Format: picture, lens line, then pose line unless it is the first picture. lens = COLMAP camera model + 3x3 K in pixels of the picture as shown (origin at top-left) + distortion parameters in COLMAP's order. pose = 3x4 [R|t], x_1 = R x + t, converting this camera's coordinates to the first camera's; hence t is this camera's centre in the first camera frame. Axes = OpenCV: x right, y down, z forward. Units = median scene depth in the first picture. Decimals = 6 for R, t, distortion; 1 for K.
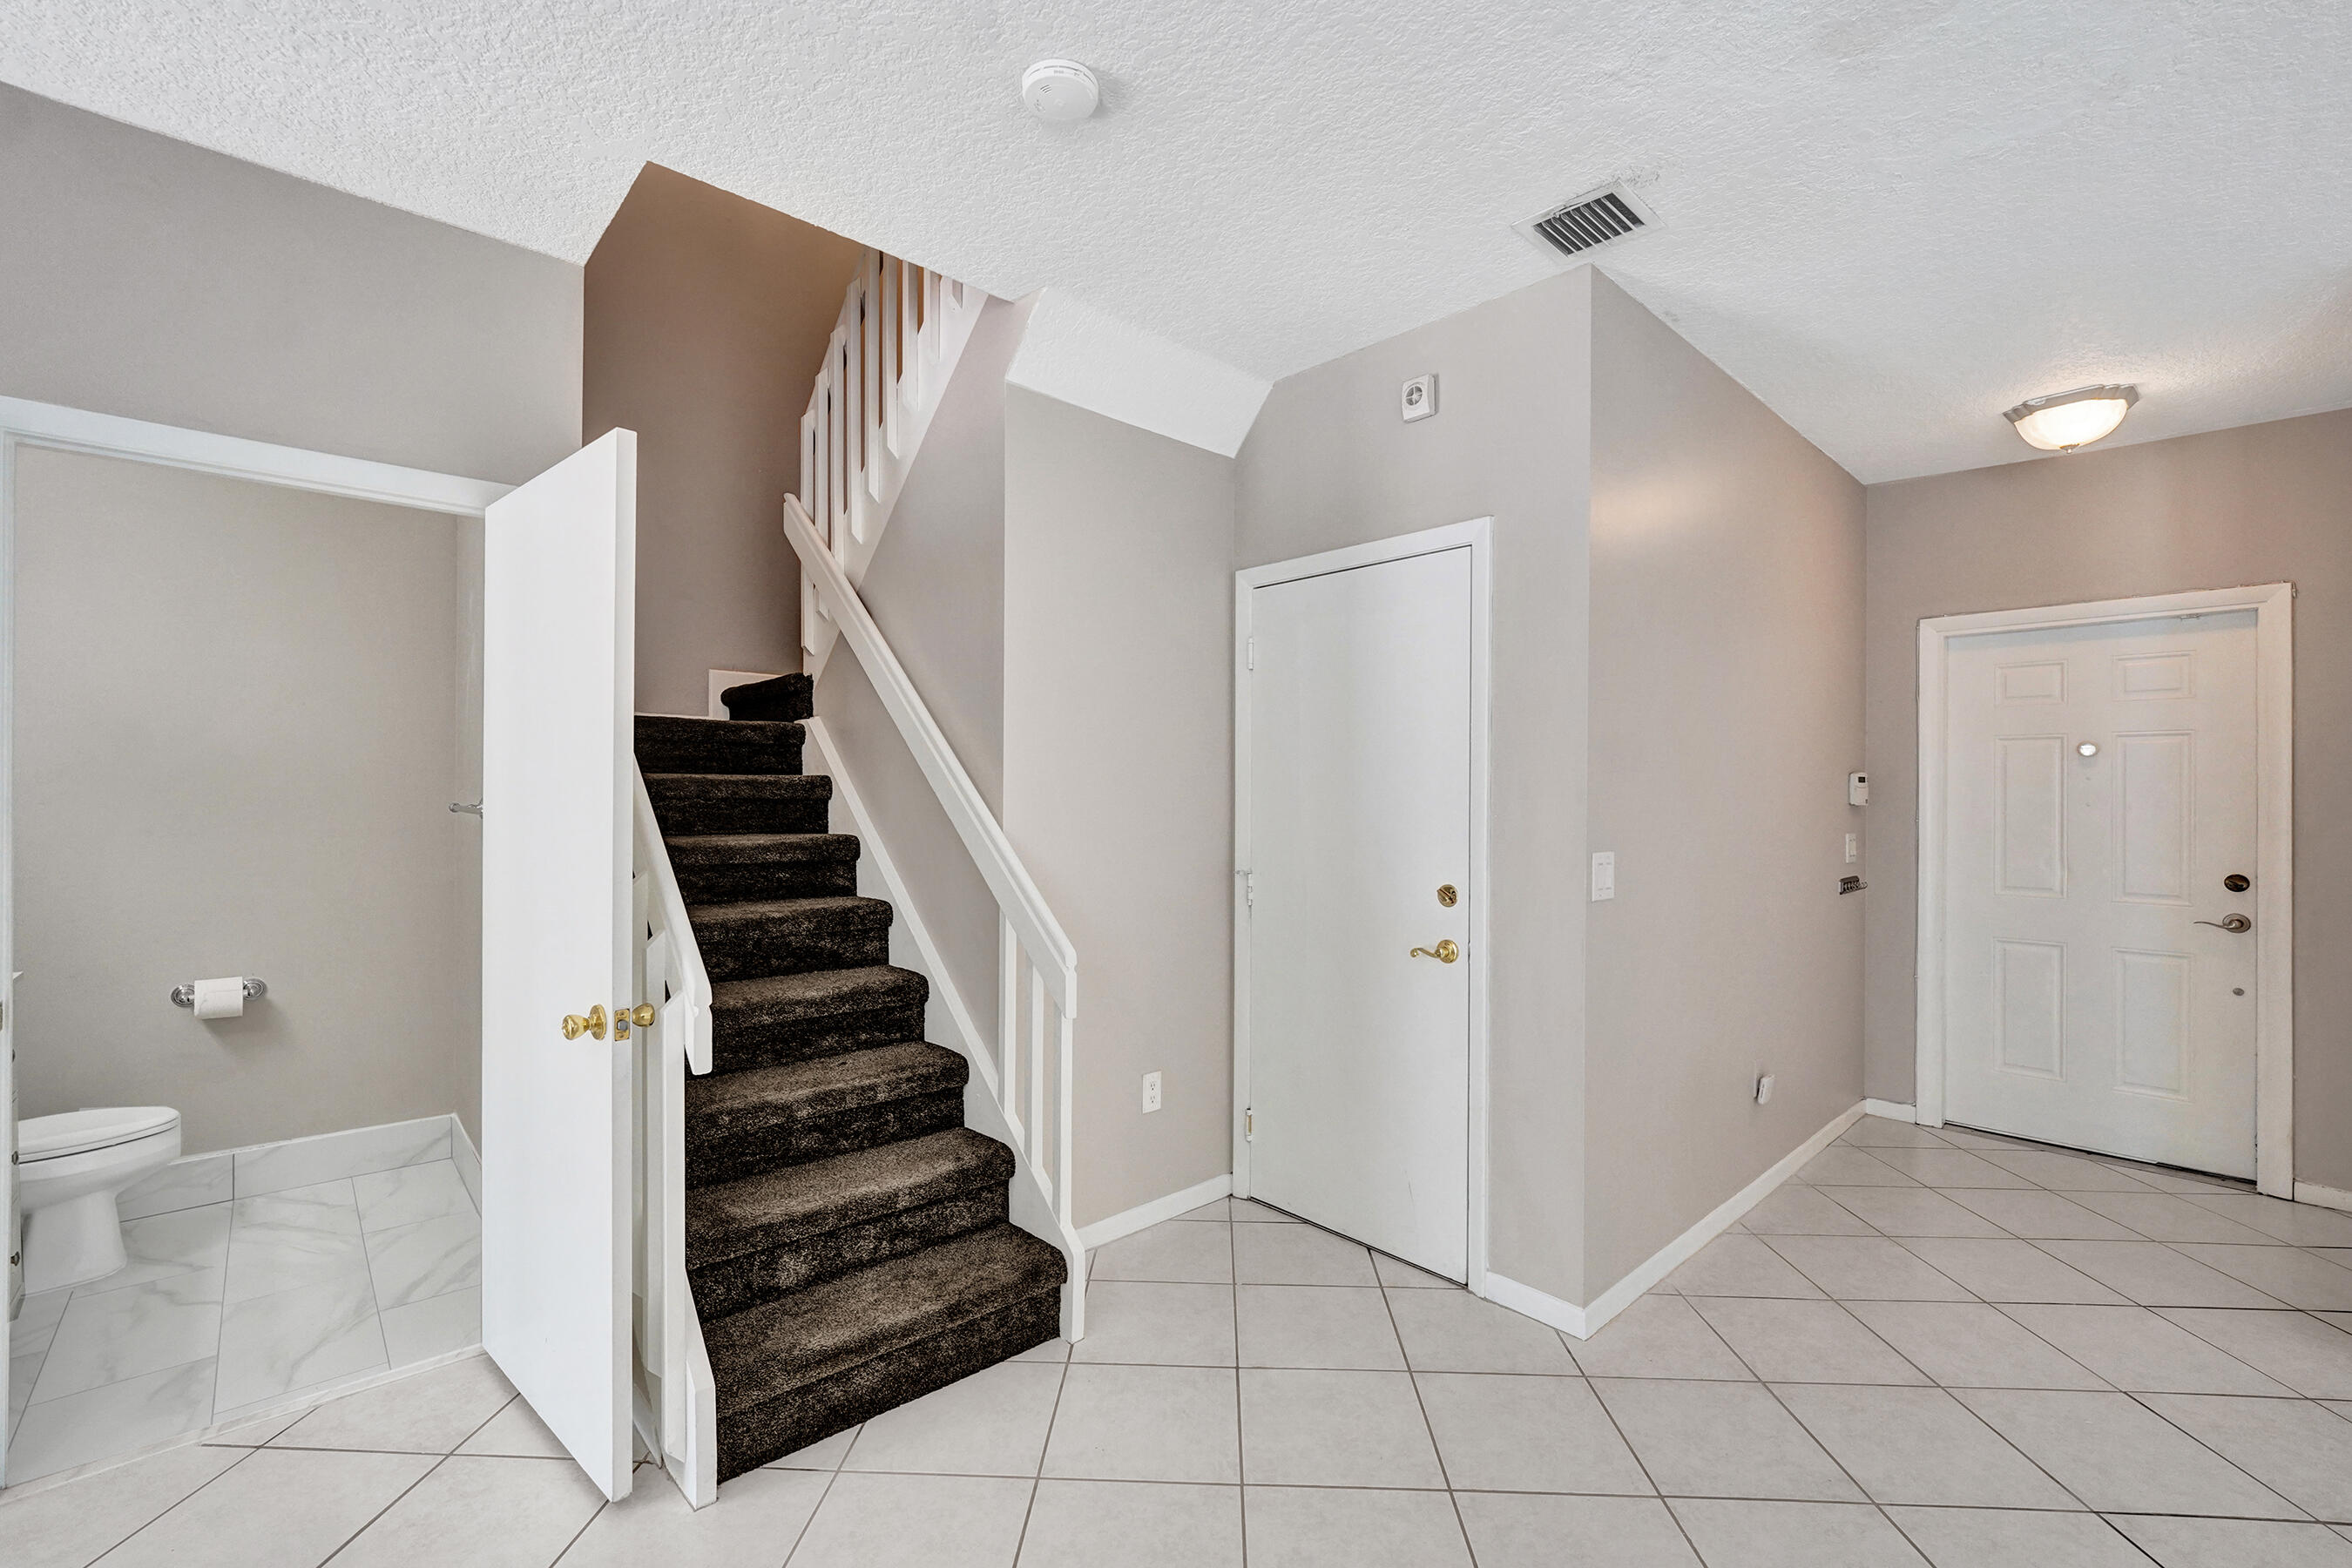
lens RADIAL K [[971.4, 0, 1176.0], [0, 971.4, 784.0], [0, 0, 1]] dist [-0.002363, -0.000206]
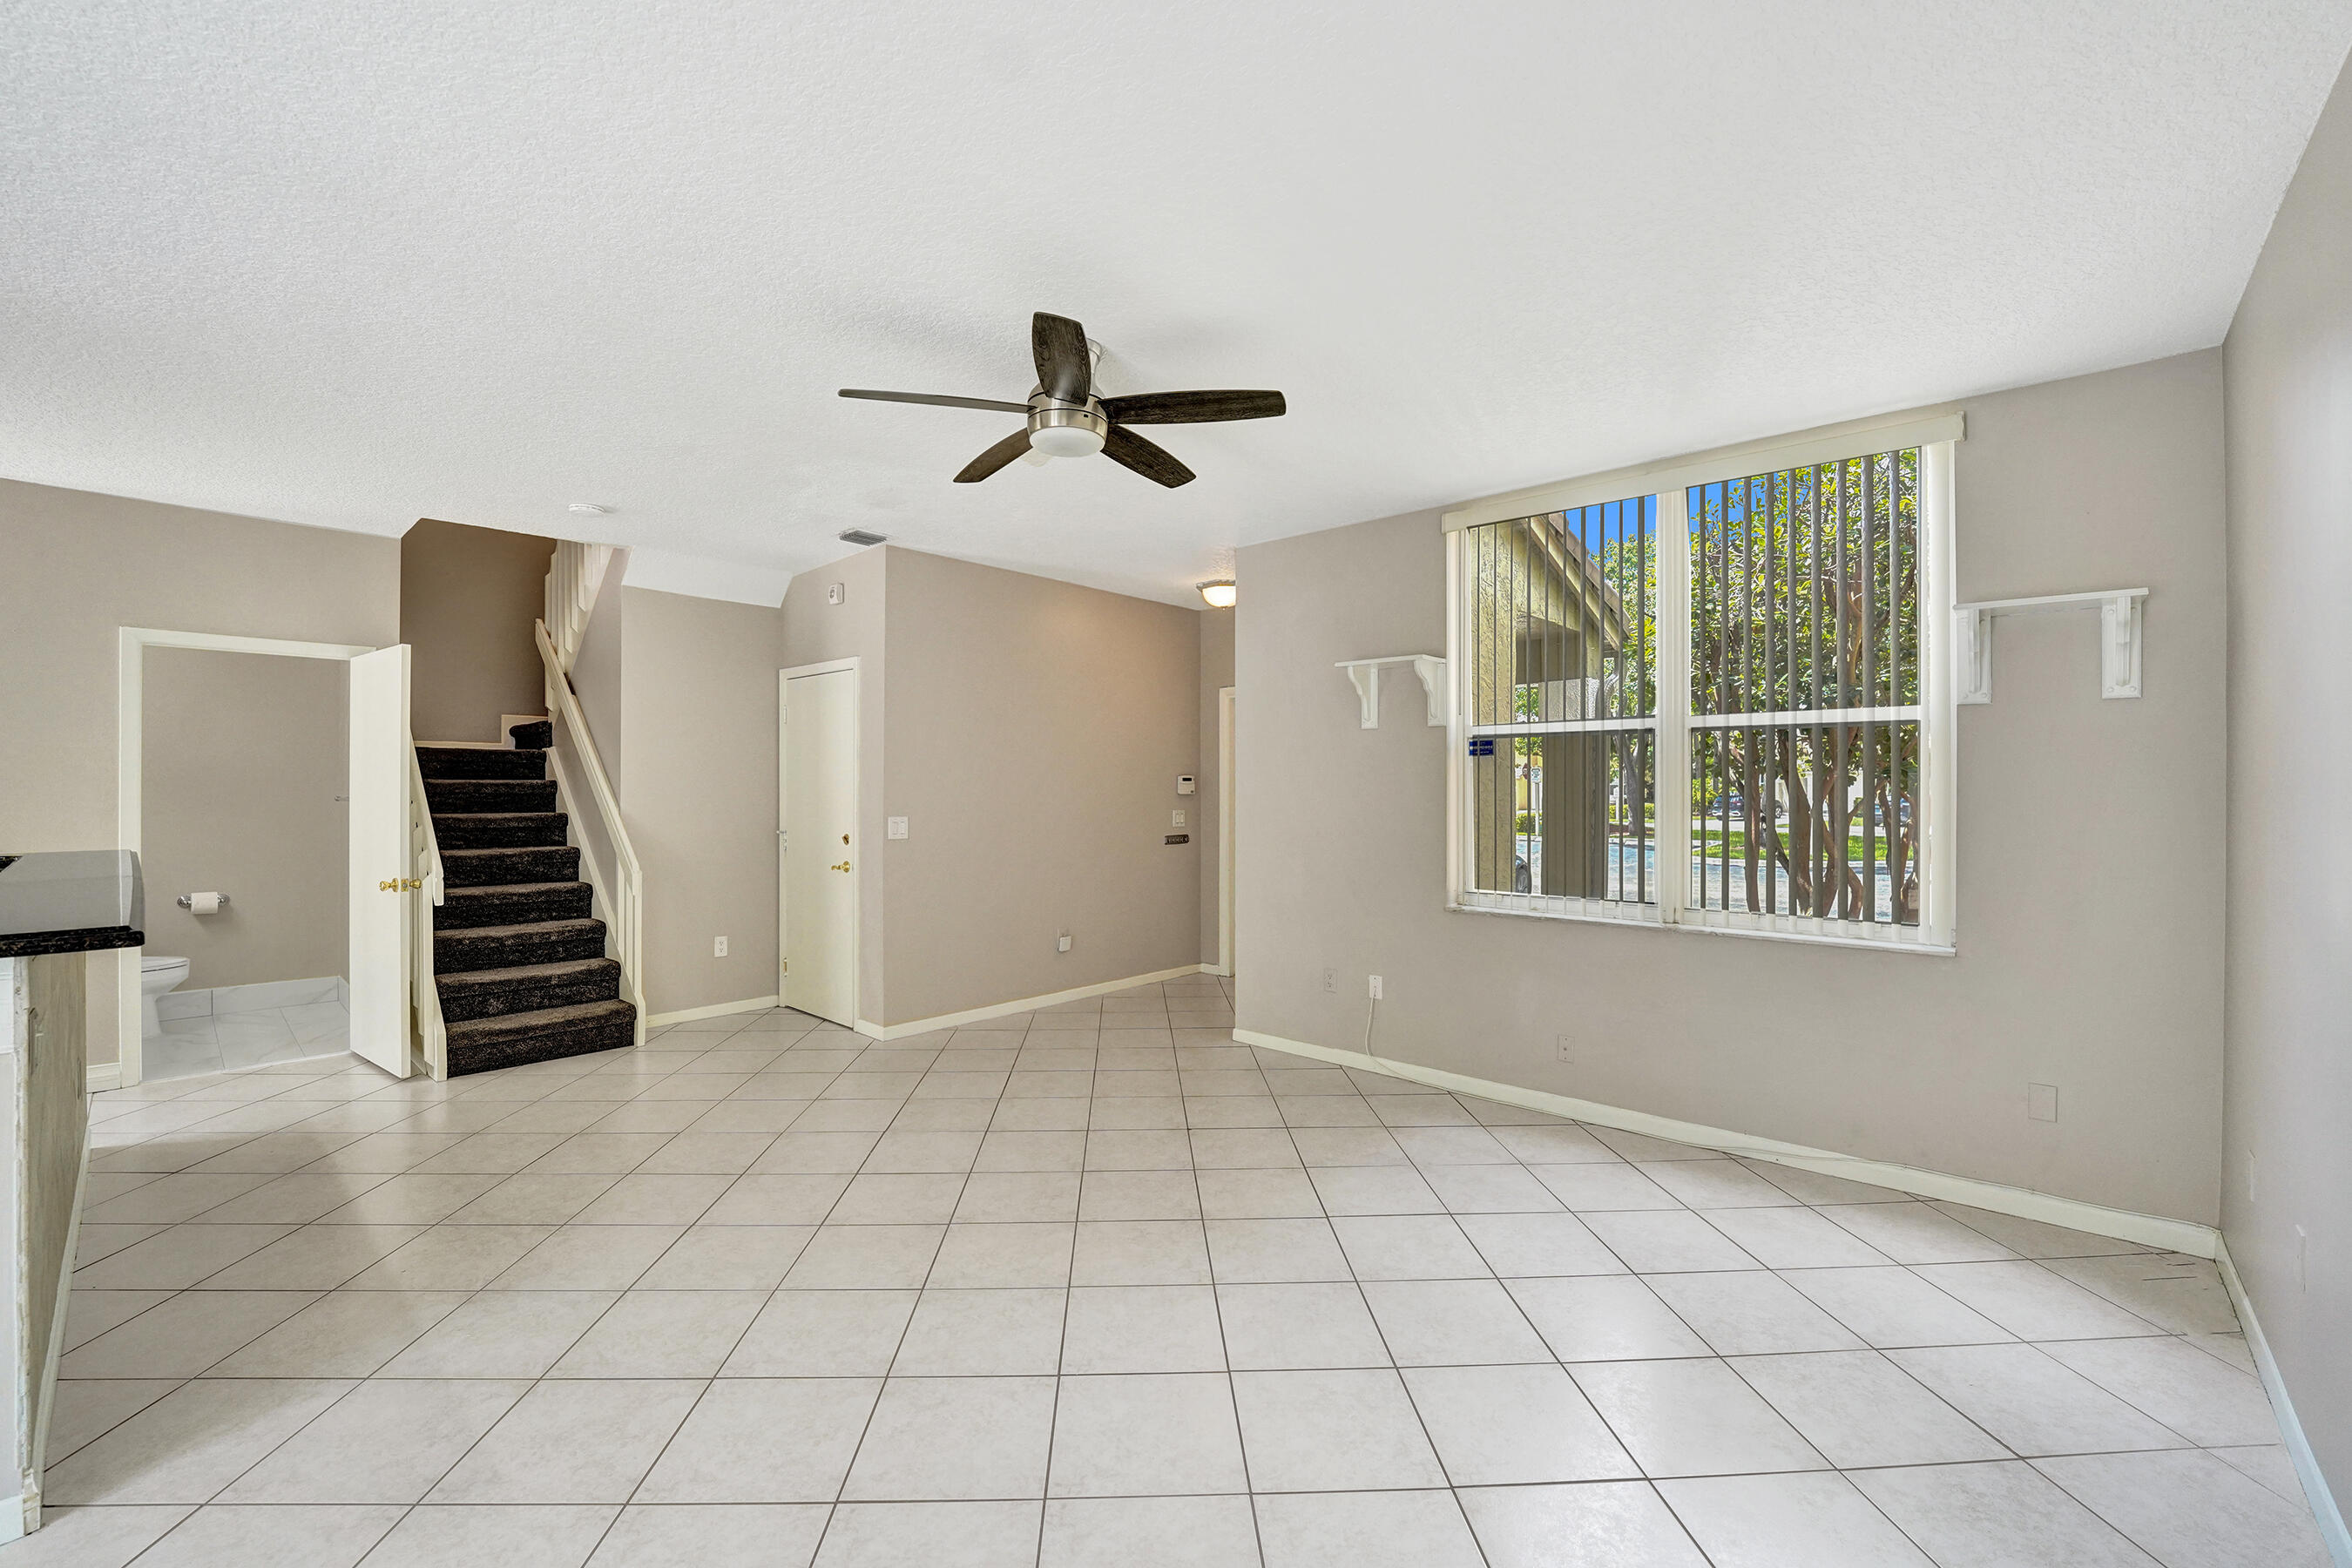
lens RADIAL K [[958.7, 0, 1168.3], [0, 958.7, 773.4], [0, 0, 1]] dist [-0.001008, -0.007967]
pose [[0.997636, -0.002805, 0.068666, 0.814105], [0.003073, 0.999988, -0.003784, -0.014055], [-0.068655, 0.003986, 0.997633, -1.055115]]
